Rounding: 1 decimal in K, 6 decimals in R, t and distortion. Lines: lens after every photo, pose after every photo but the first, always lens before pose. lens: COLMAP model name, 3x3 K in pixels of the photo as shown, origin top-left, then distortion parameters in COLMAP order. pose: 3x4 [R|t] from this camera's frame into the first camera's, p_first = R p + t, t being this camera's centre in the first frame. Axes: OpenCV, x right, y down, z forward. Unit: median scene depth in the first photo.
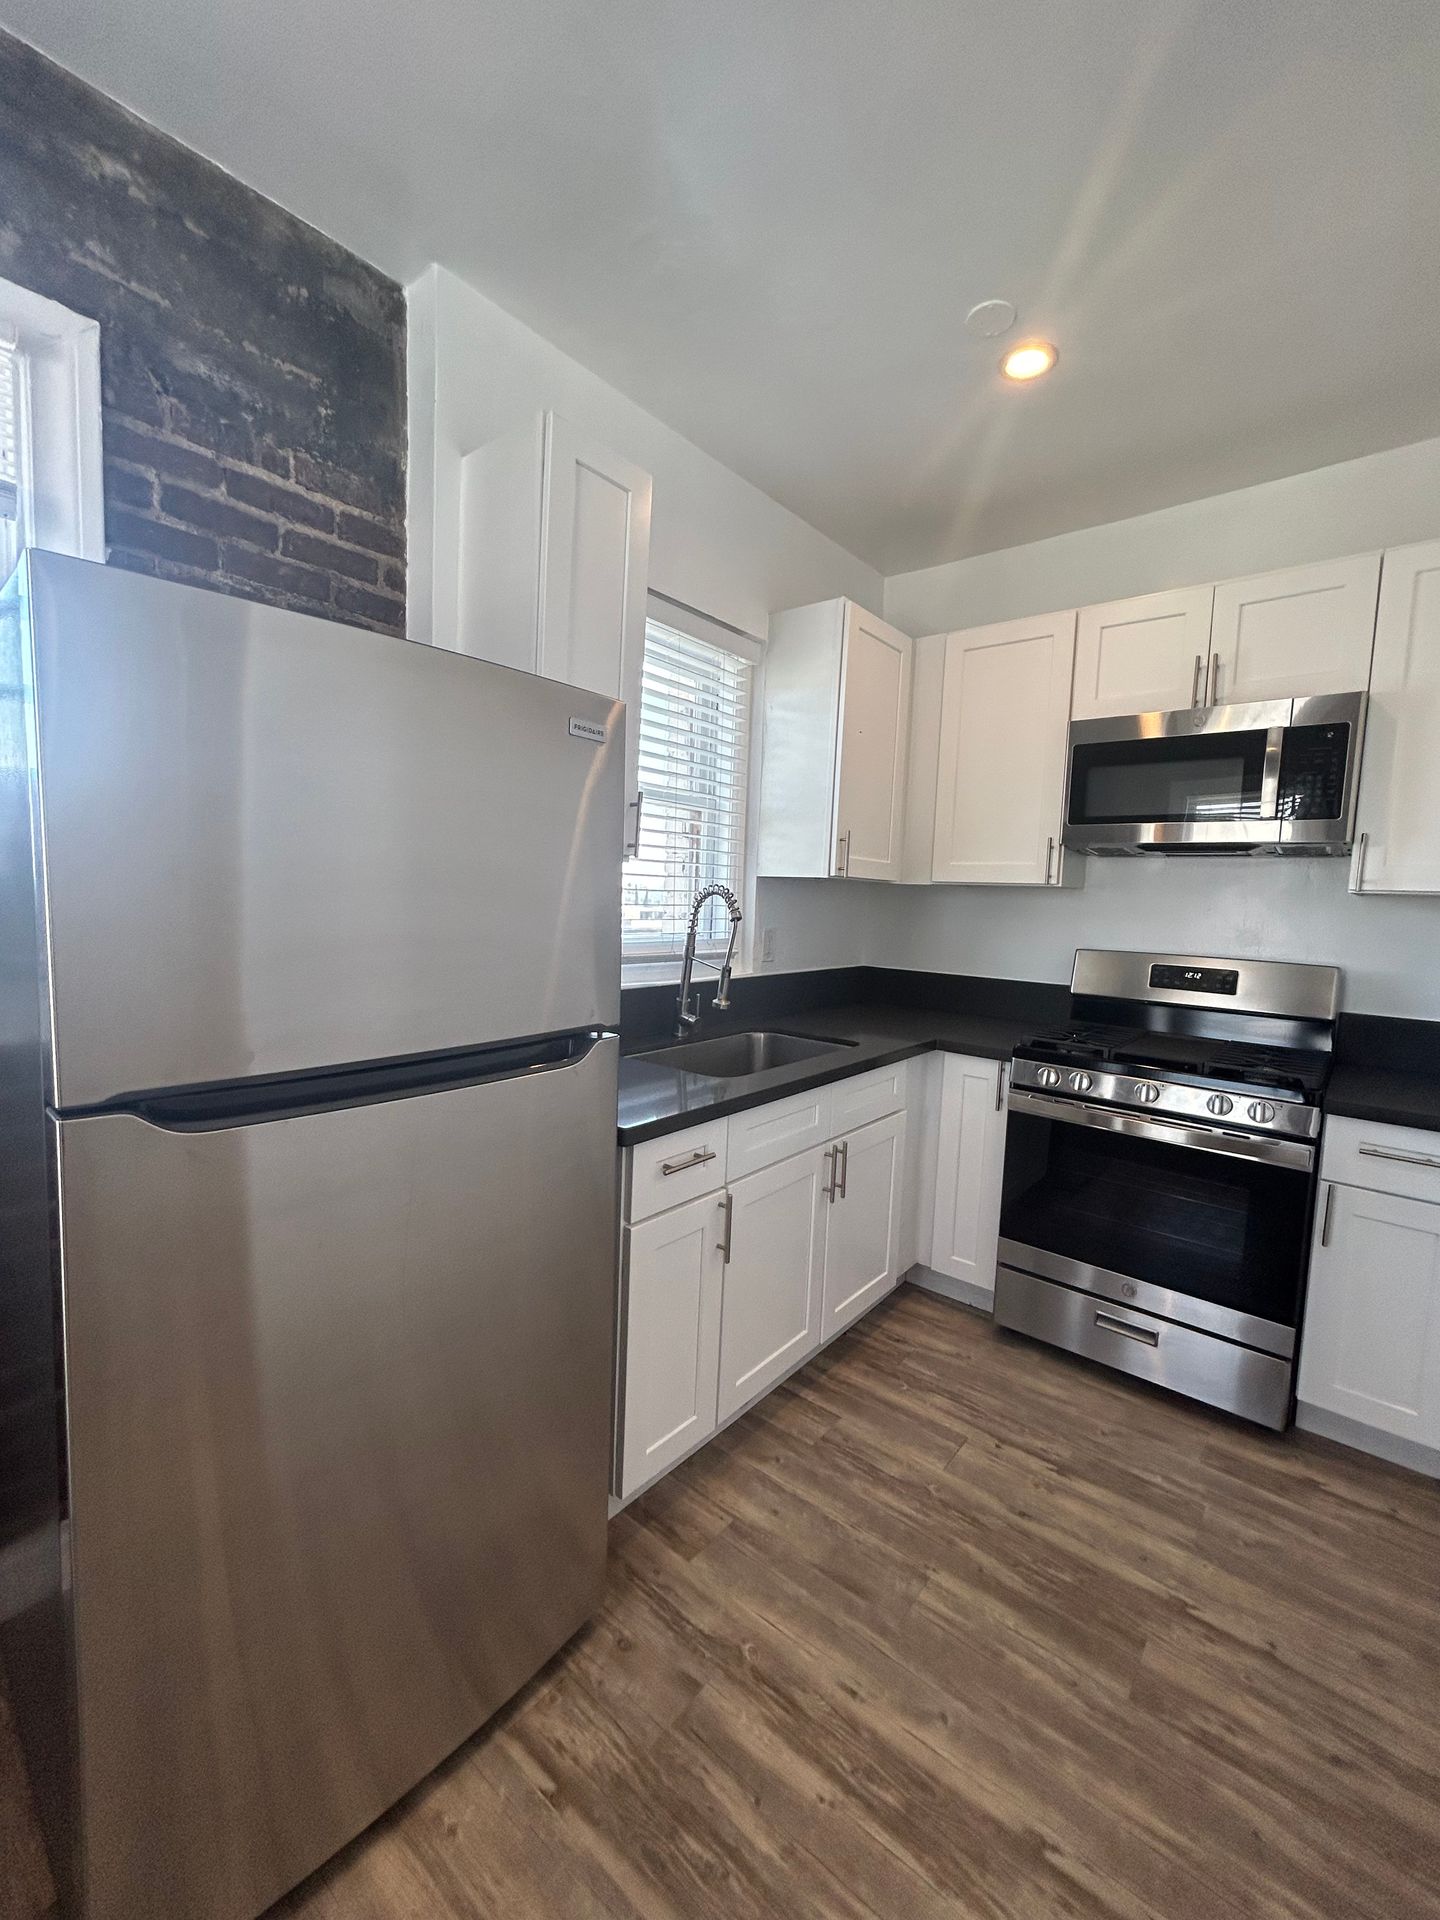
lens RADIAL K [[786.3, 0, 717.7], [0, 786.3, 953.6], [0, 0, 1]] dist [-0.000891, 0.002005]
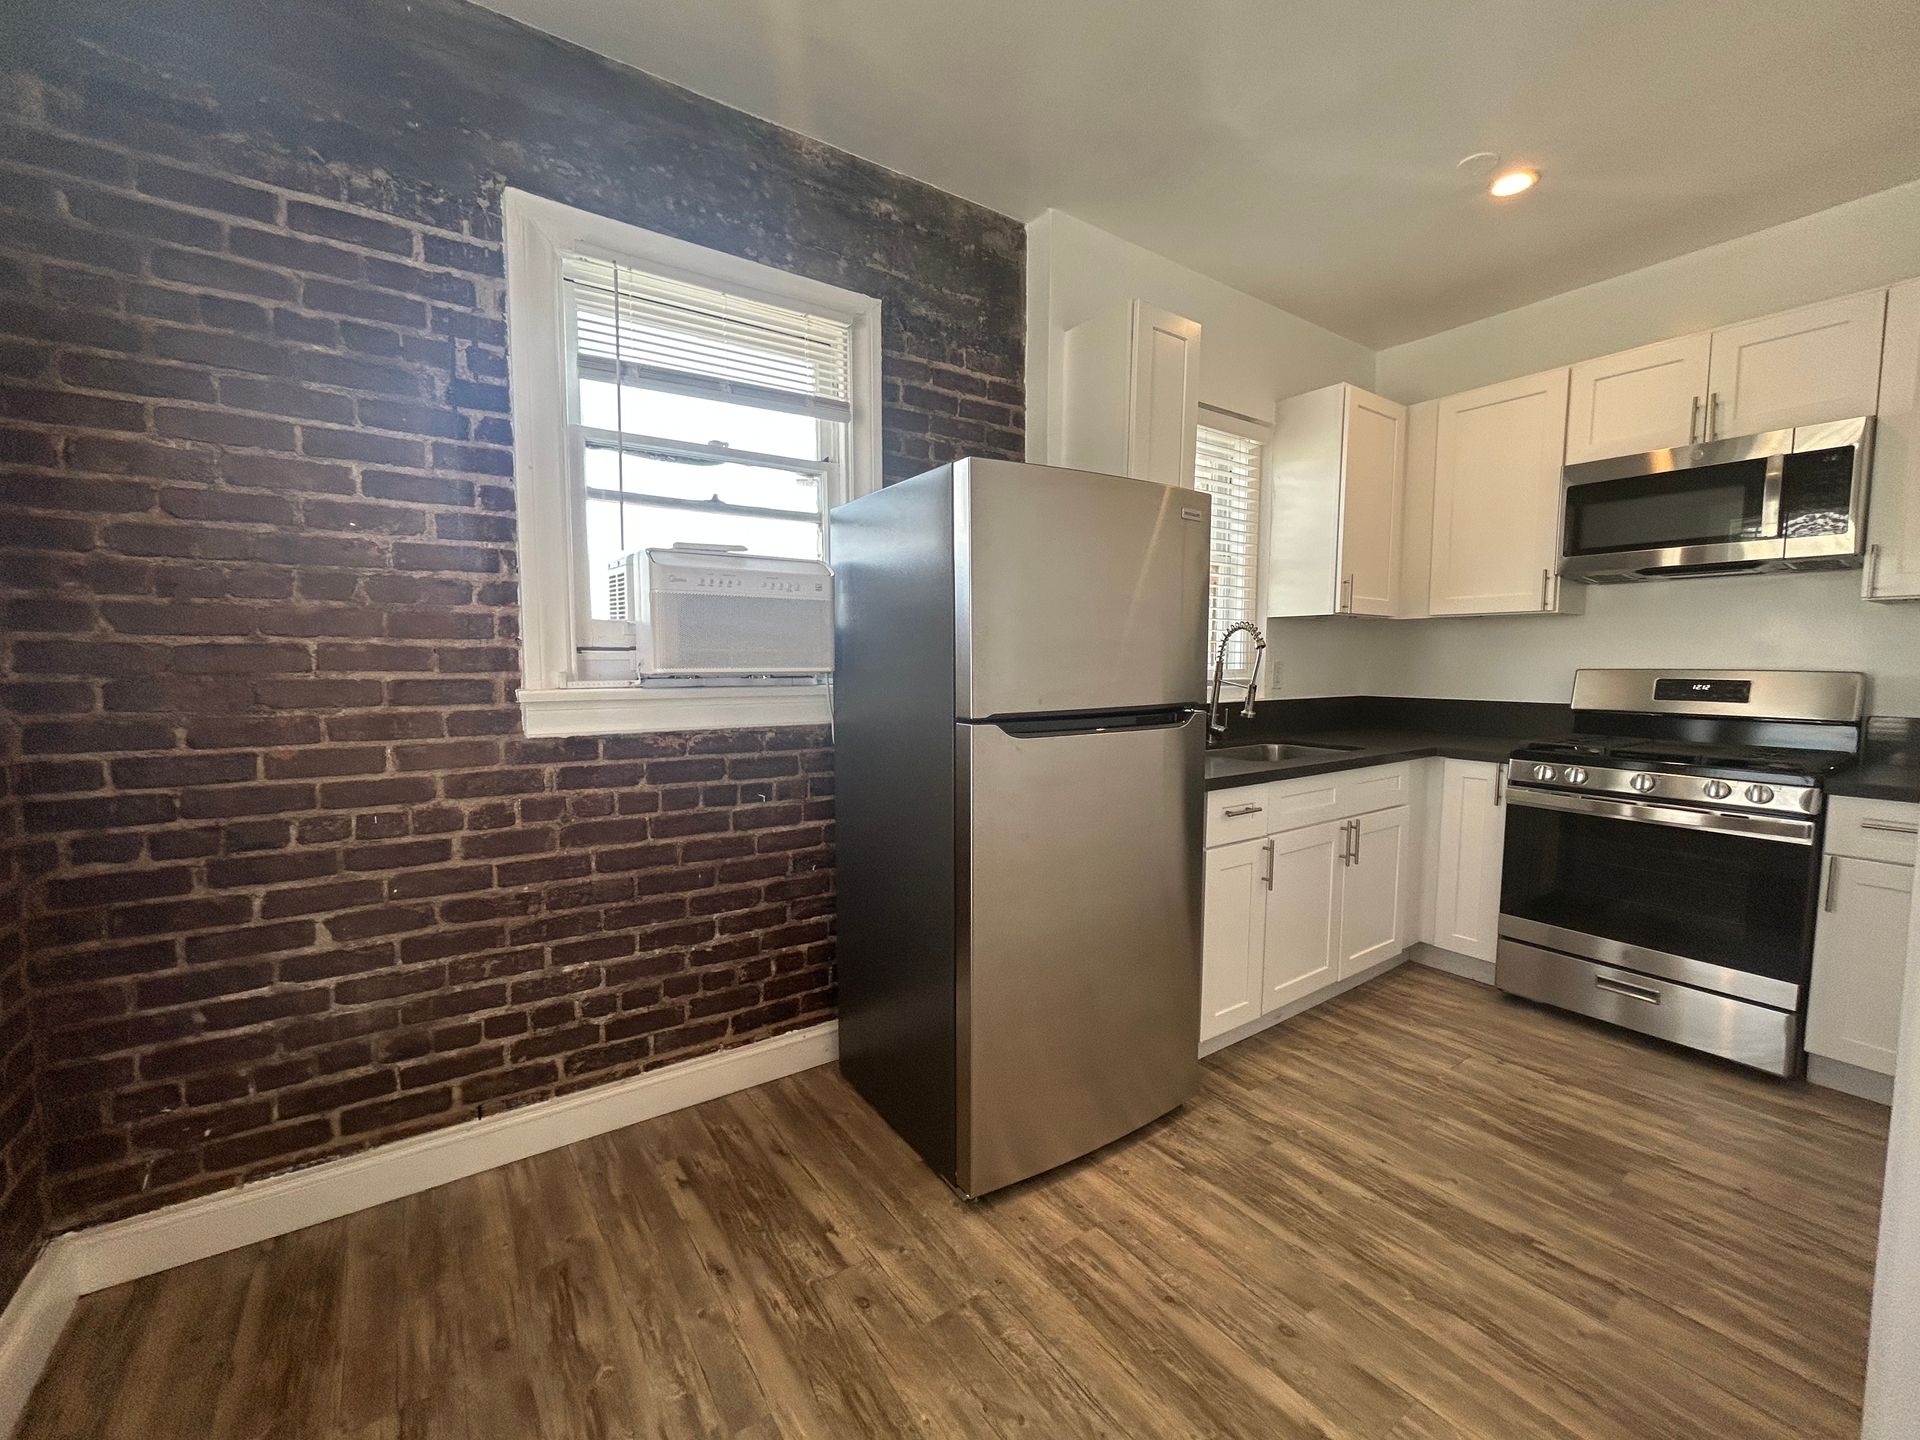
lens RADIAL K [[786.3, 0, 957.8], [0, 786.3, 719.4], [0, 0, 1]] dist [-0.000891, 0.002005]
pose [[0.964342, -0.014174, -0.264280, -0.131915], [0.013033, 0.999897, -0.006070, 0.086248], [0.264338, 0.002409, 0.964427, -0.423326]]
